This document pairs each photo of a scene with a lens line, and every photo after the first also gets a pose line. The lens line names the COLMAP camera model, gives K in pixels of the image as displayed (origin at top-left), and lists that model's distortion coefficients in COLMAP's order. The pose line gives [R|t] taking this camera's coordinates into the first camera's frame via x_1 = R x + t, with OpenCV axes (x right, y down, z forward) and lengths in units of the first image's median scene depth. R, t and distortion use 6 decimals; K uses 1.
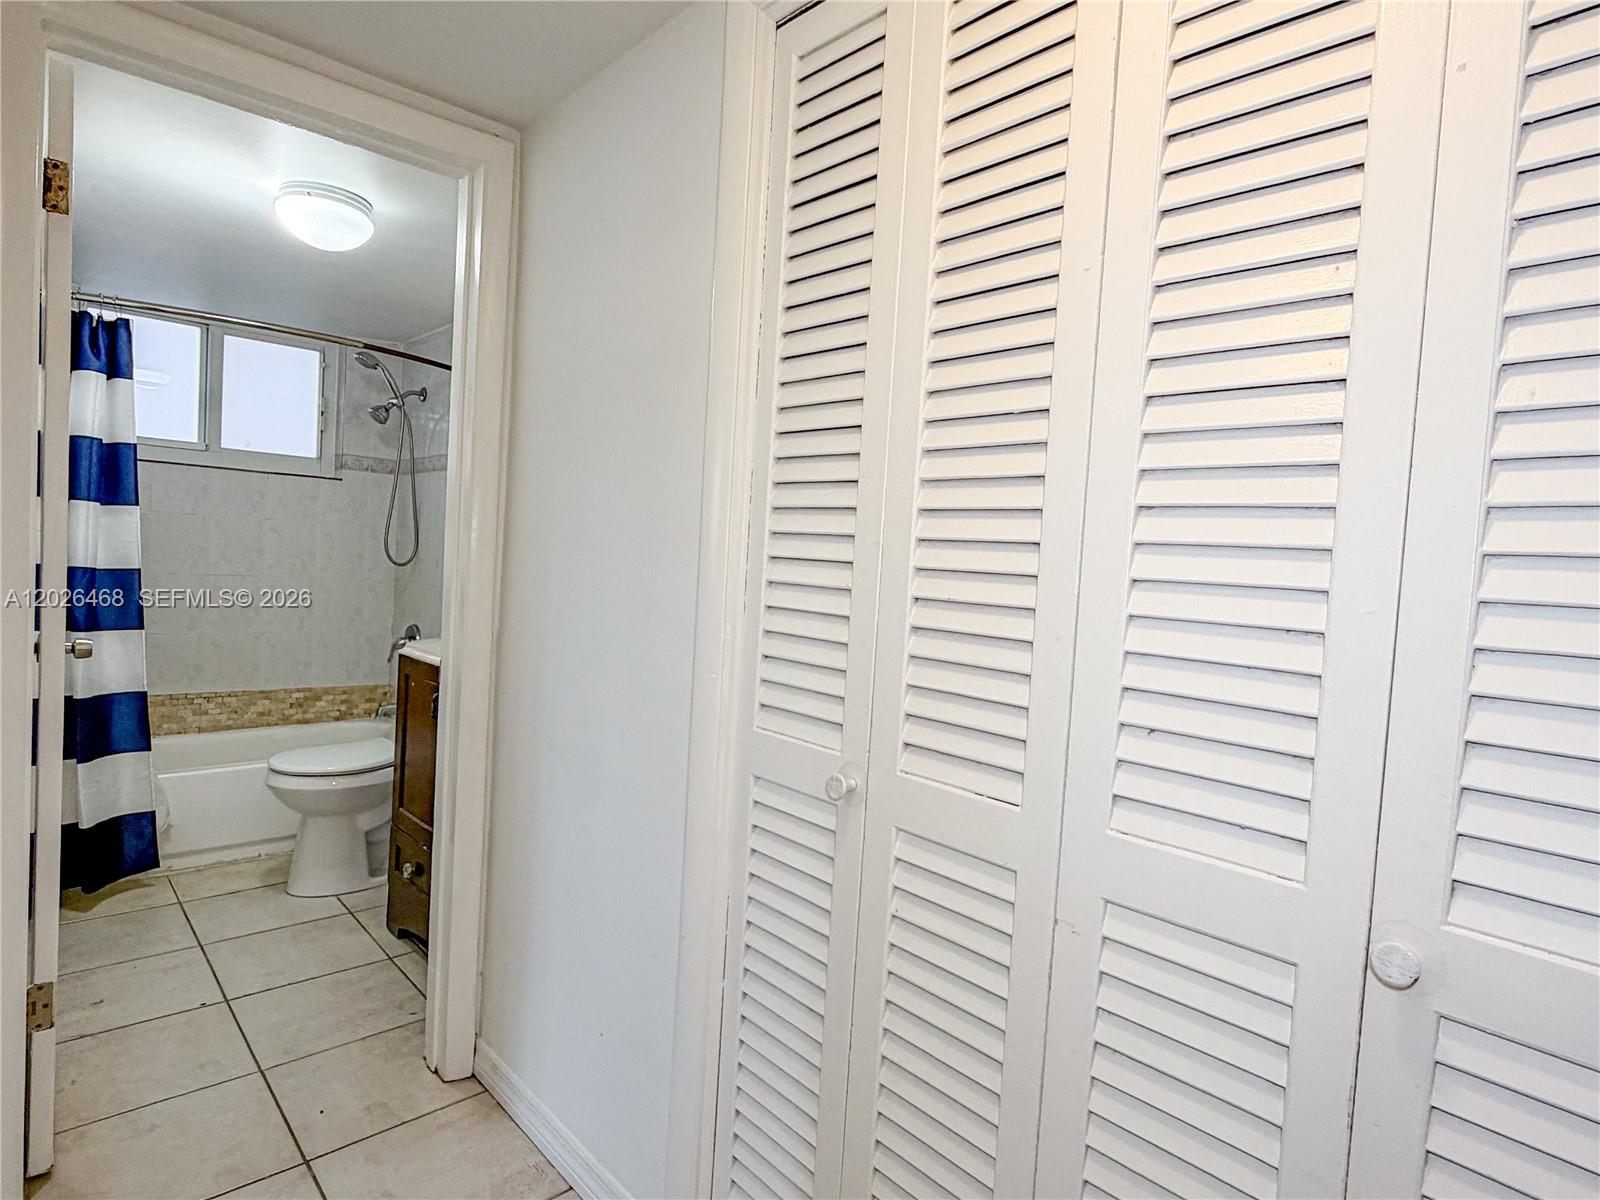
lens RADIAL K [[853.6, 0, 837.7], [0, 853.6, 599.8], [0, 0, 1]] dist [-0.002983, 0.000389]
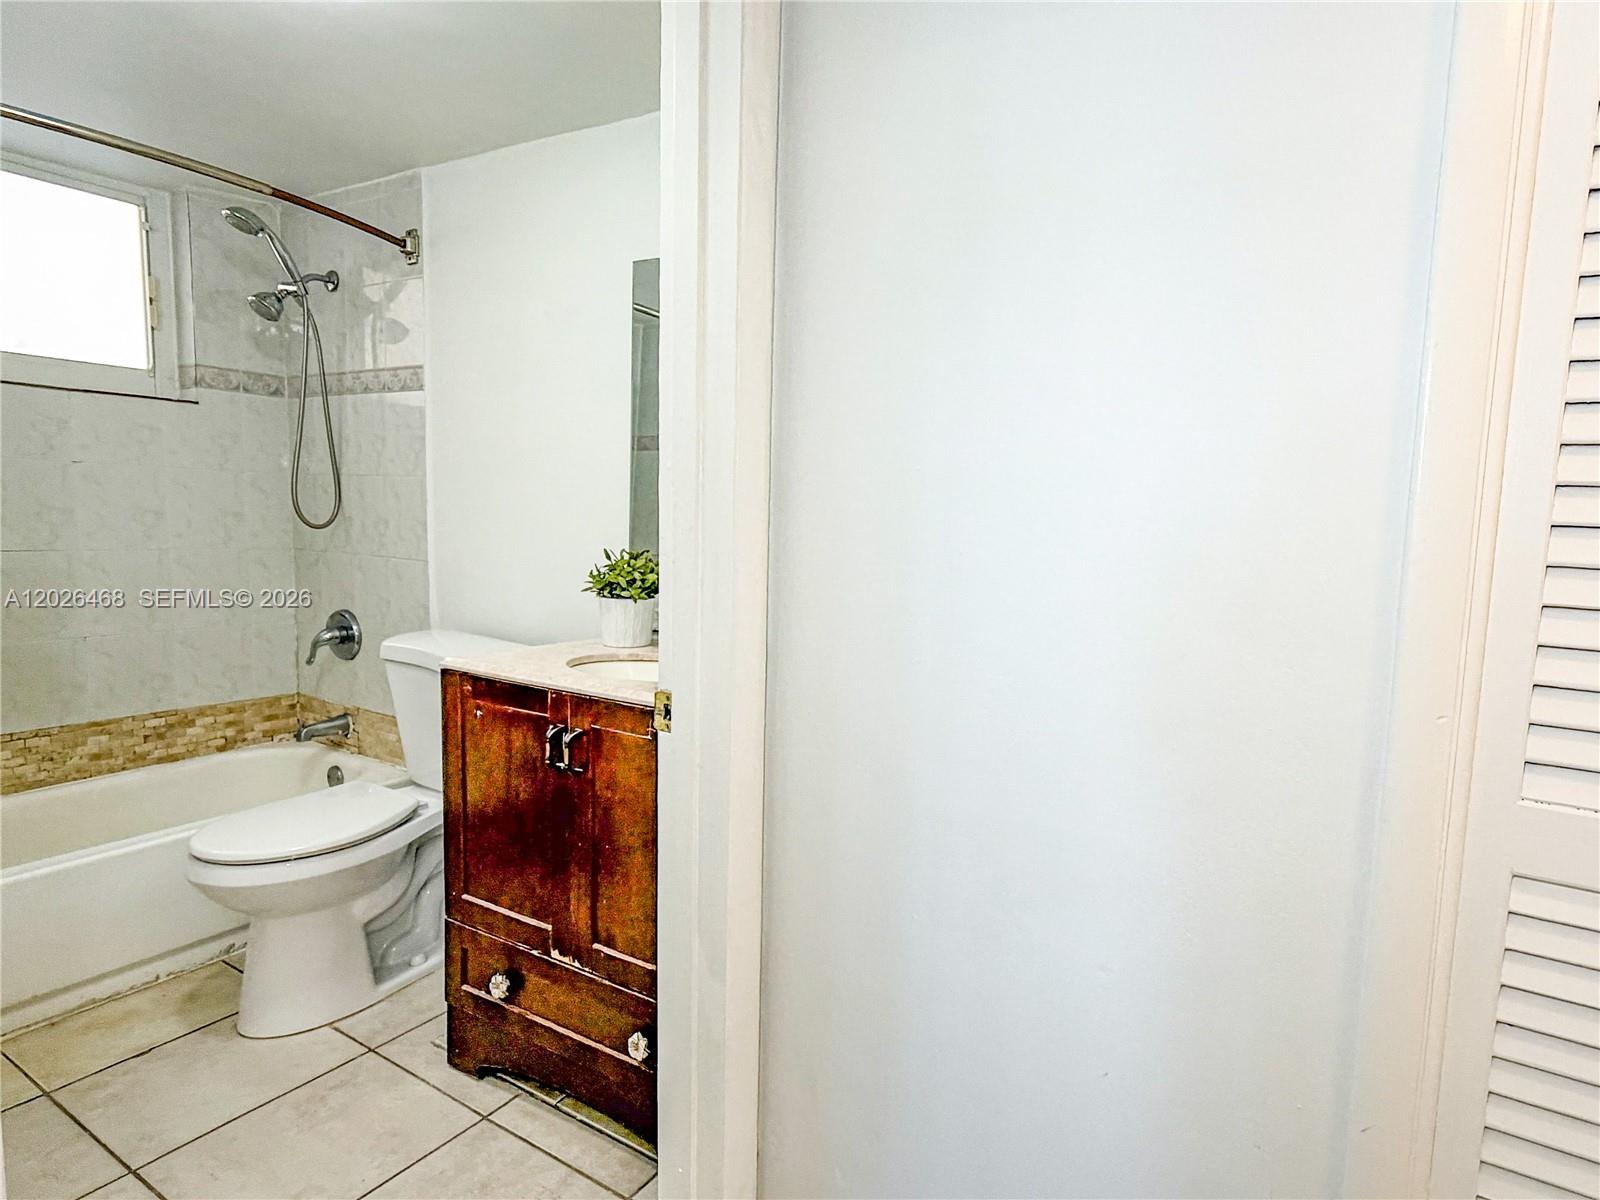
lens RADIAL K [[842.4, 0, 961.0], [0, 842.4, 602.7], [0, 0, 1]] dist [-0.005434, 0.001477]
pose [[0.952727, -0.053018, 0.299165, -0.215306], [0.029090, 0.996051, 0.083878, -0.021218], [-0.302431, -0.071210, 0.950508, 0.173890]]
